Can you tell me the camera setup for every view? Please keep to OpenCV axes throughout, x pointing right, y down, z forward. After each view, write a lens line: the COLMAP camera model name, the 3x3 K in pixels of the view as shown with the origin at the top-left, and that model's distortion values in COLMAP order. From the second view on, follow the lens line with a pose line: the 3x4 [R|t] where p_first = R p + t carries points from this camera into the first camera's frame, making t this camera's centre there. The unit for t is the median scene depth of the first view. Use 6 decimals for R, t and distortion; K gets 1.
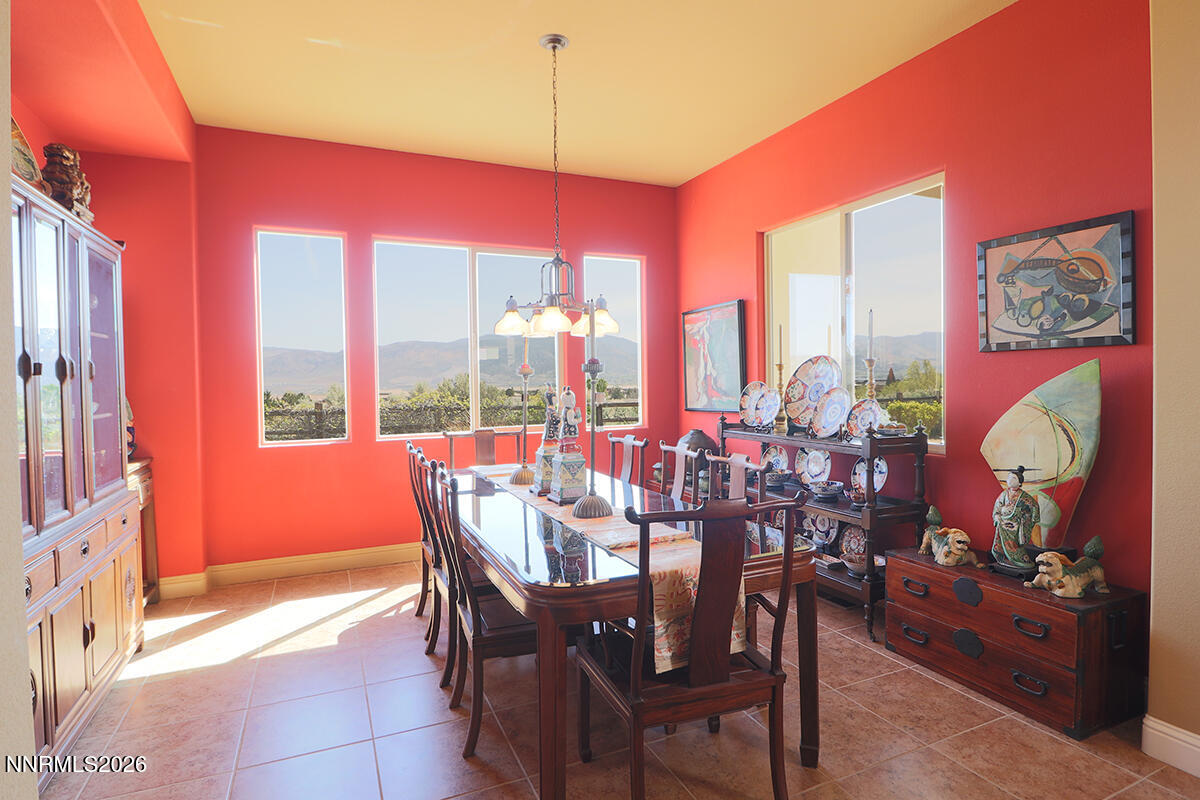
lens RADIAL K [[620.9, 0, 601.1], [0, 620.9, 396.2], [0, 0, 1]] dist [0.000321, -0.013963]
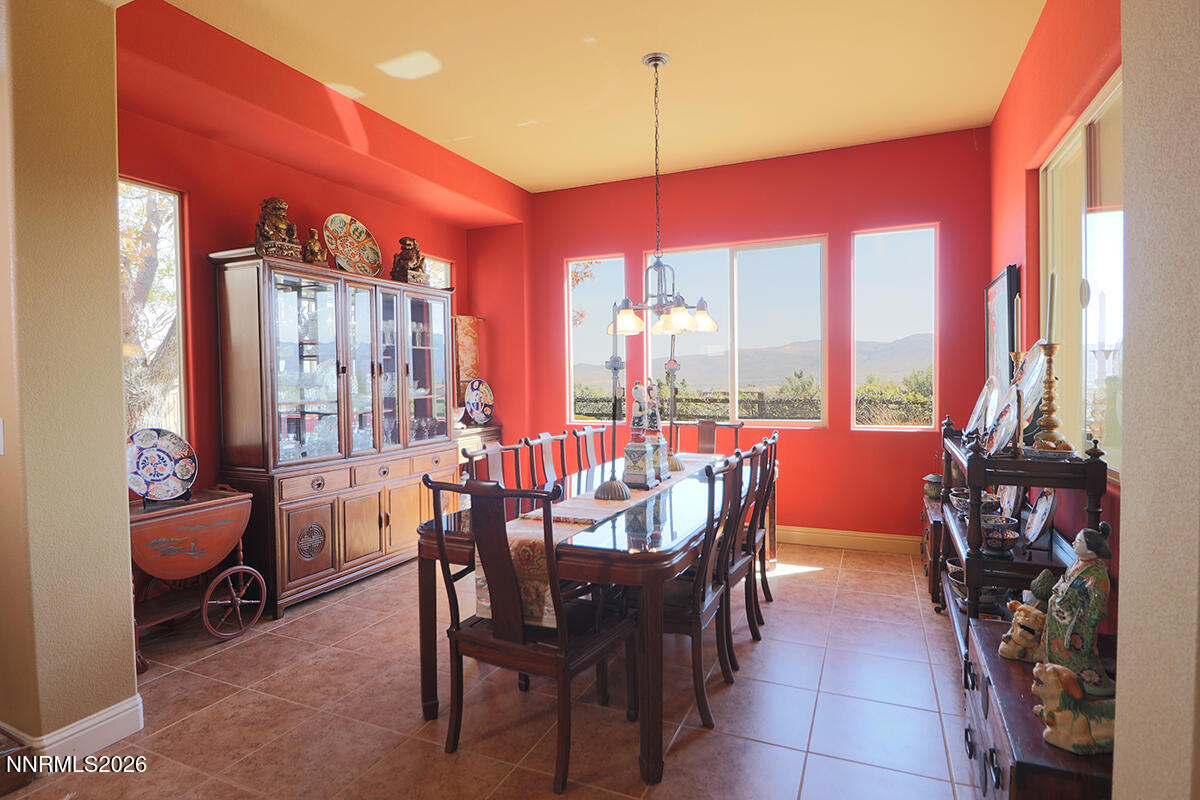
lens RADIAL K [[620.9, 0, 601.1], [0, 620.9, 396.2], [0, 0, 1]] dist [0.000321, -0.013963]
pose [[0.669600, 0.026710, -0.742241, 0.536569], [-0.015372, 0.999637, 0.022105, -0.009618], [0.742563, -0.003392, 0.669768, 0.167427]]
